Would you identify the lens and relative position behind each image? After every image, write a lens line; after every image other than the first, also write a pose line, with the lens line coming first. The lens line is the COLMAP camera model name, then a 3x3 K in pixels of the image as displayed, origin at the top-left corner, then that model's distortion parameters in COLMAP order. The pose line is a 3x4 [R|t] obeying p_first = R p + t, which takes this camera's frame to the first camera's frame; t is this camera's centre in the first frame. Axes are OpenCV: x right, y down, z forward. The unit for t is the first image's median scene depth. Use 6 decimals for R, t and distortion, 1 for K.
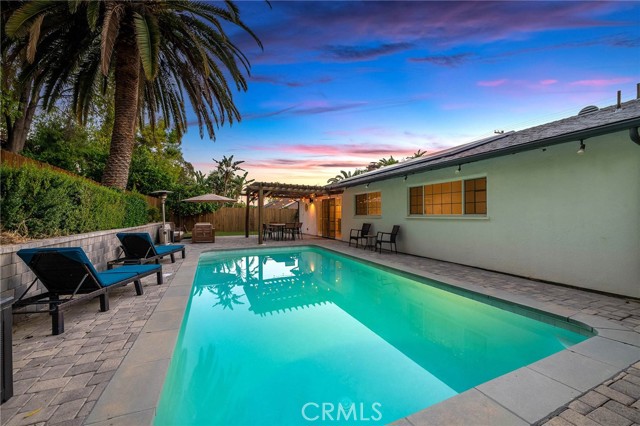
lens RADIAL K [[252.9, 0, 321.8], [0, 252.9, 211.6], [0, 0, 1]] dist [-0.000807, -0.000078]
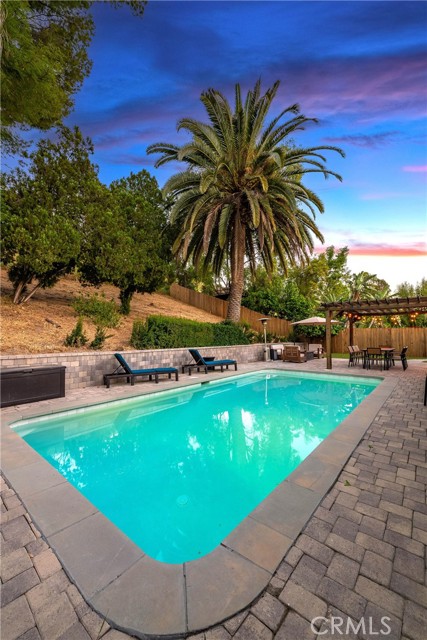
lens RADIAL K [[250.9, 0, 211.8], [0, 250.9, 321.9], [0, 0, 1]] dist [0.004010, -0.000109]
pose [[0.431668, -0.052231, -0.900519, 0.547780], [0.017638, 0.998620, -0.049466, -0.008637], [0.901860, 0.005469, 0.431994, 0.279518]]
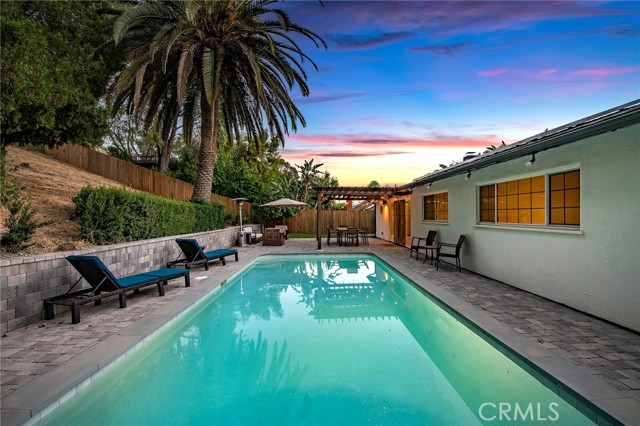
lens RADIAL K [[260.4, 0, 321.1], [0, 260.4, 215.8], [0, 0, 1]] dist [-0.014433, -0.000793]
pose [[0.921869, -0.004565, -0.387474, 0.208902], [0.012046, 0.999785, 0.016880, -0.025200], [0.387314, -0.020228, 0.921726, 0.093315]]
